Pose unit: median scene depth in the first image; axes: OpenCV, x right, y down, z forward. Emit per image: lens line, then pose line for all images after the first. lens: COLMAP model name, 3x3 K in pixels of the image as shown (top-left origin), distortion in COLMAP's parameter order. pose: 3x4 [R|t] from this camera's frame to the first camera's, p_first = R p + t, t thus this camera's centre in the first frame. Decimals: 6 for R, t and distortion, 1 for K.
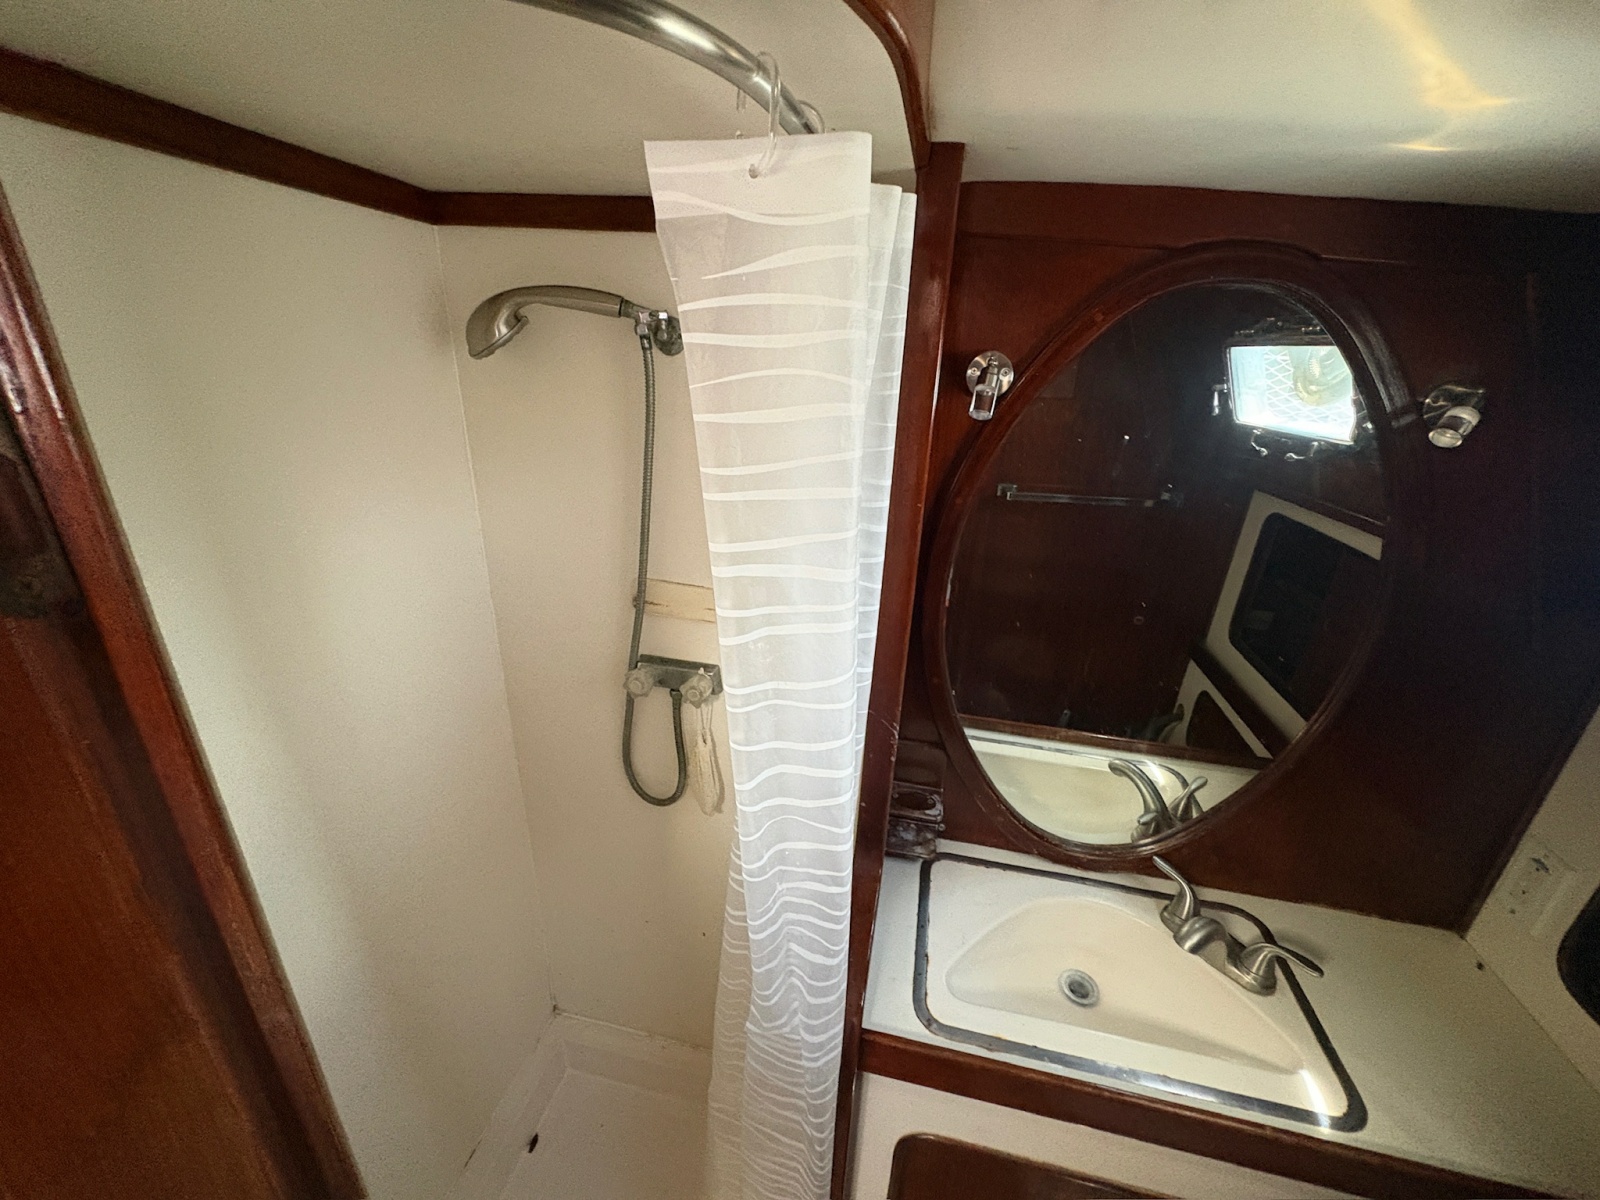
lens RADIAL K [[639.3, 0, 797.1], [0, 639.3, 598.1], [0, 0, 1]] dist [-0.000118, 0.000162]
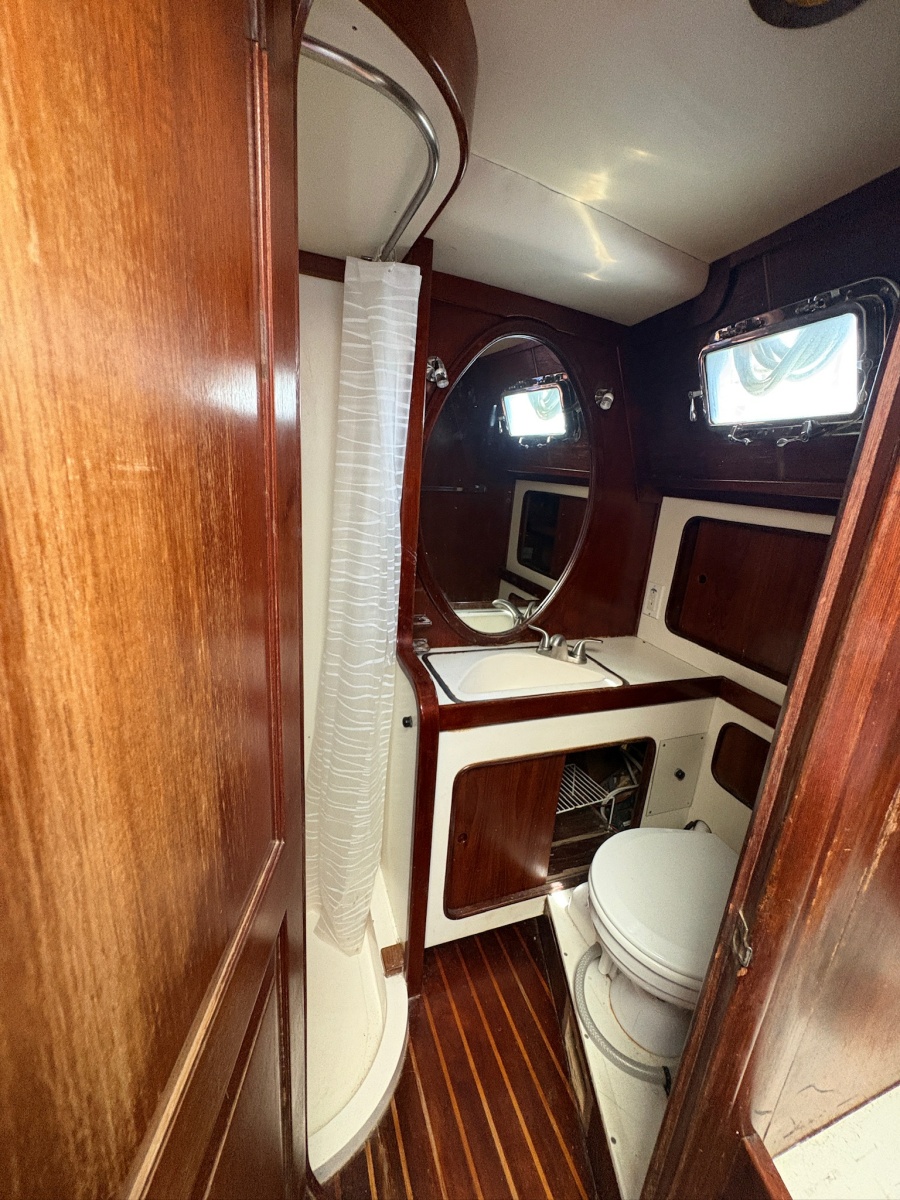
lens RADIAL K [[479.4, 0, 451.5], [0, 479.4, 602.7], [0, 0, 1]] dist [-0.000118, 0.000162]
pose [[0.848091, -0.124048, 0.515126, -0.423175], [0.159462, 0.986891, -0.024879, 0.345790], [-0.505287, 0.103242, 0.856754, -0.174690]]
